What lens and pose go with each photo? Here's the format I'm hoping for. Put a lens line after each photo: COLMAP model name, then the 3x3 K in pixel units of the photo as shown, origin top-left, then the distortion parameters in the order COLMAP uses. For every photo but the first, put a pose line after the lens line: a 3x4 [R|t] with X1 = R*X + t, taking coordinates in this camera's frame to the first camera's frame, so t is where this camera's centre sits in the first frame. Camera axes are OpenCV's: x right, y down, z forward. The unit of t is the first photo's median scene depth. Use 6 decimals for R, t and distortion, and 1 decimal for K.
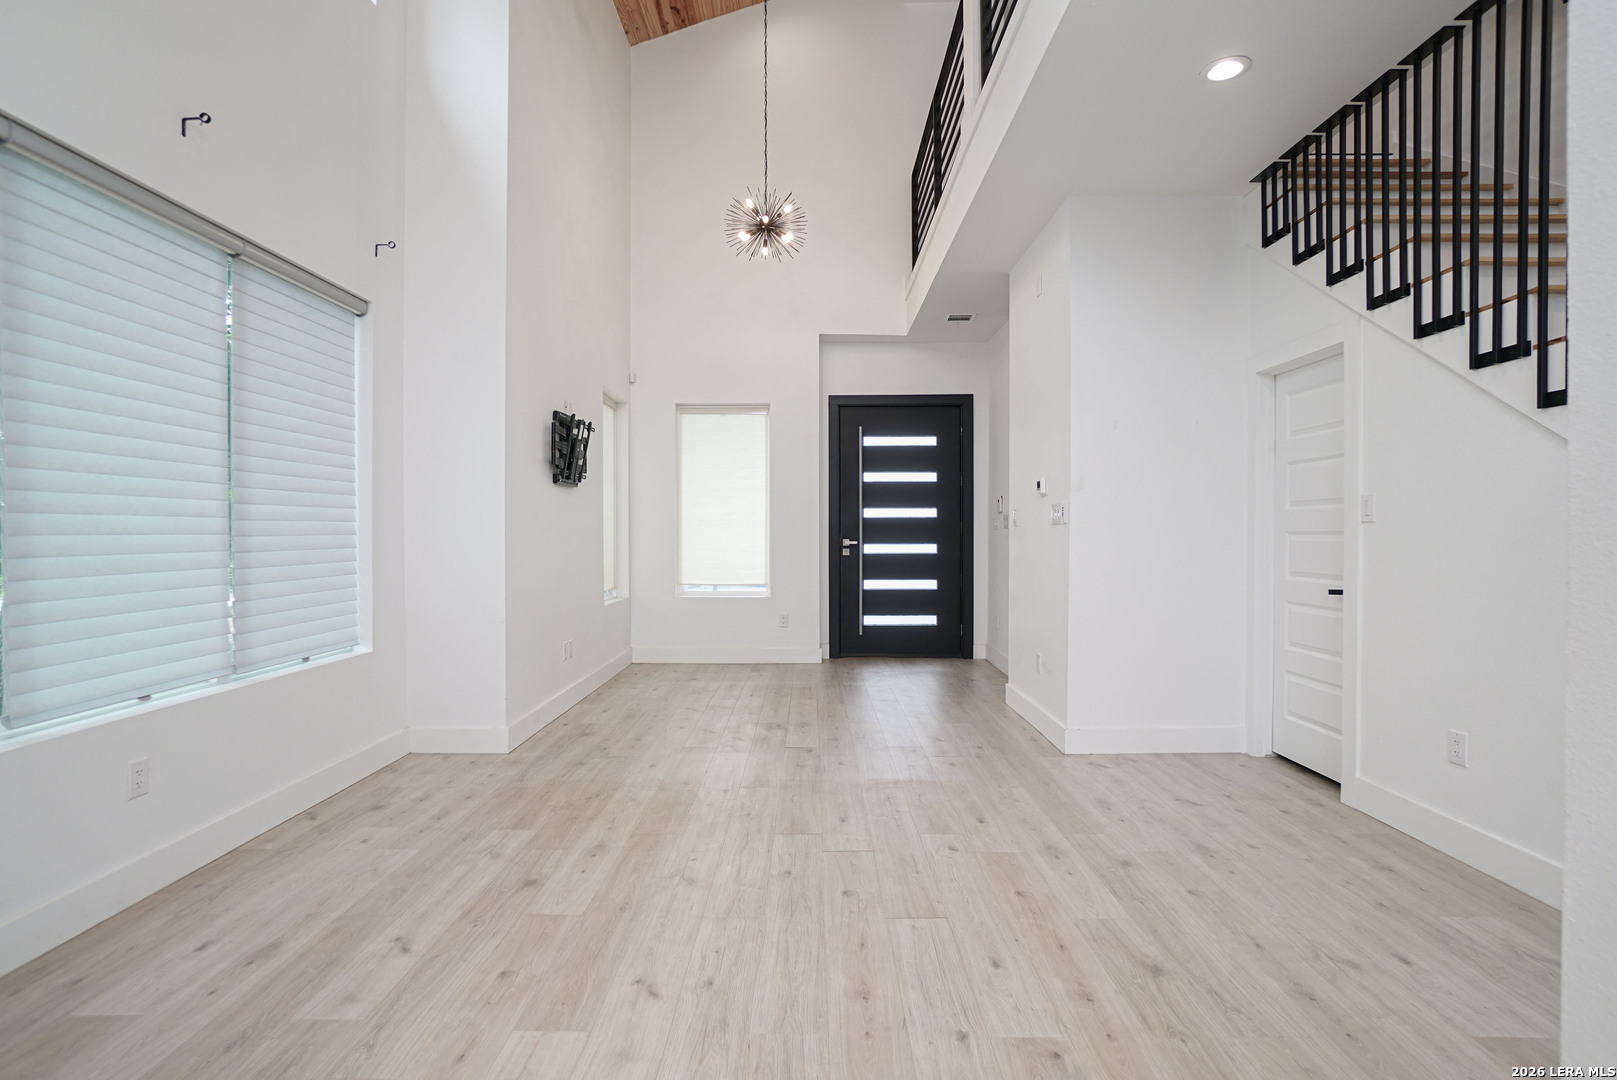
lens RADIAL K [[799.5, 0, 803.1], [0, 799.5, 545.0], [0, 0, 1]] dist [-0.041657, 0.014692]
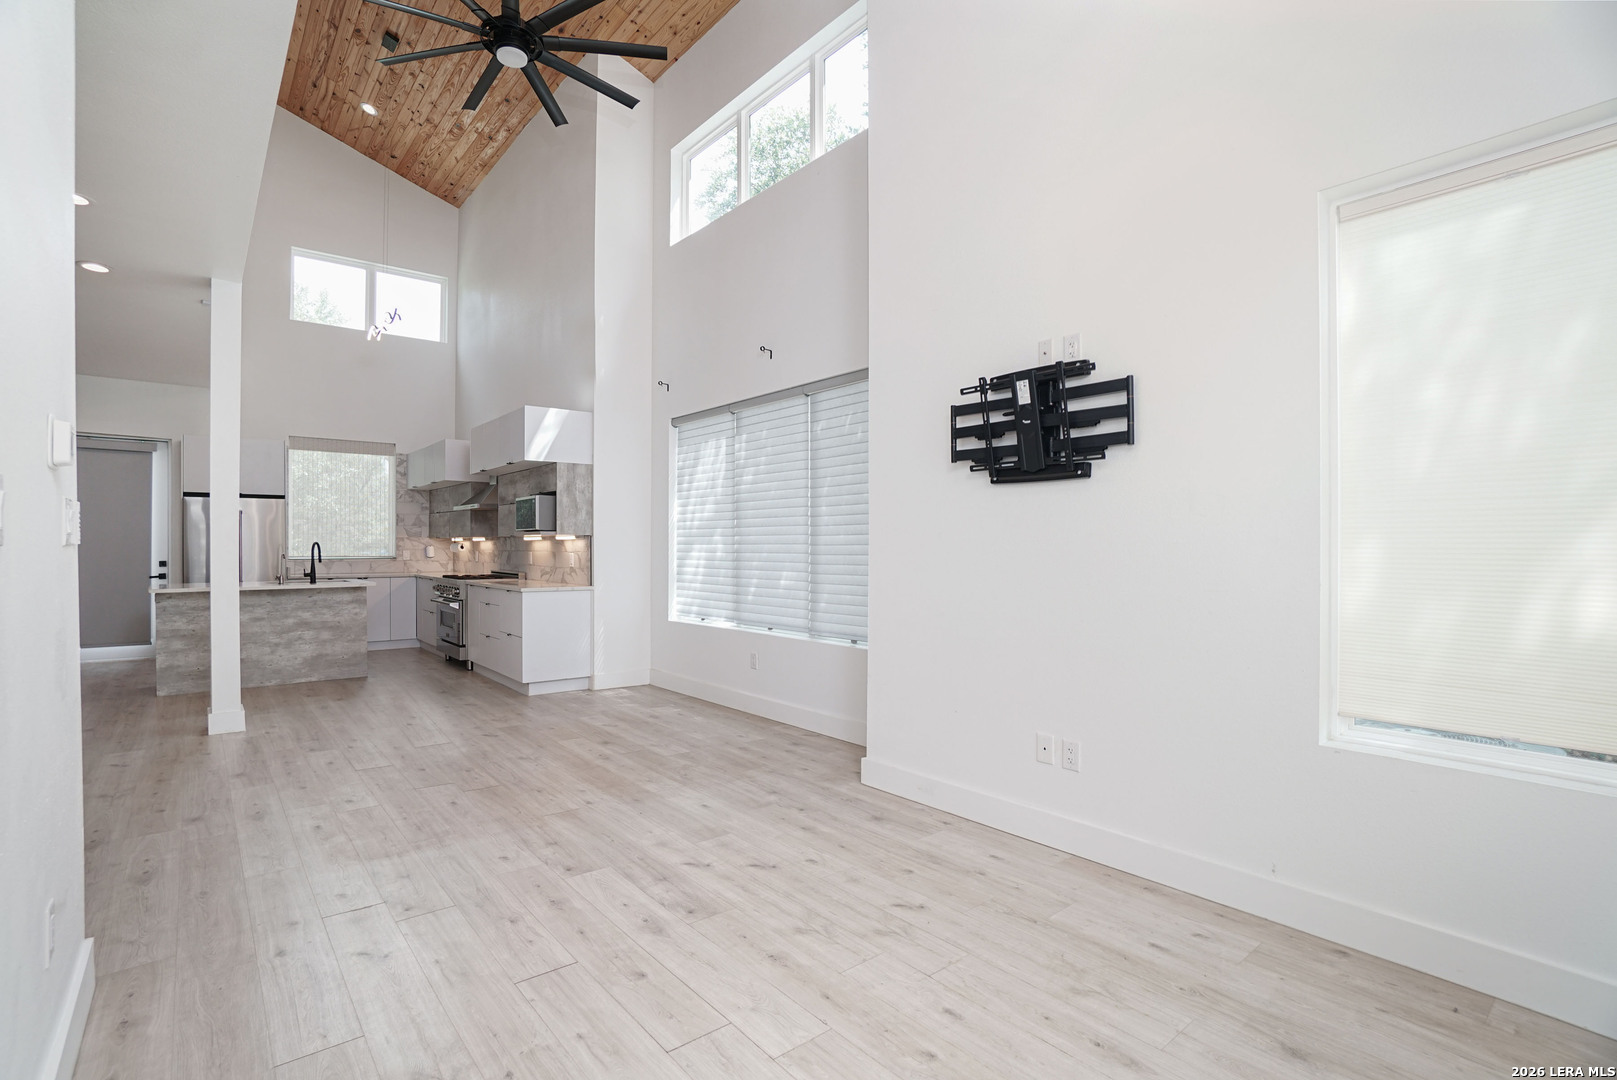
lens RADIAL K [[790.0, 0, 792.9], [0, 790.0, 540.4], [0, 0, 1]] dist [0.000072, 0.001476]
pose [[-0.781026, -0.001712, -0.624496, 0.399678], [-0.006639, 0.999962, 0.005562, -0.053553], [0.624463, 0.008491, -0.781008, 2.286912]]
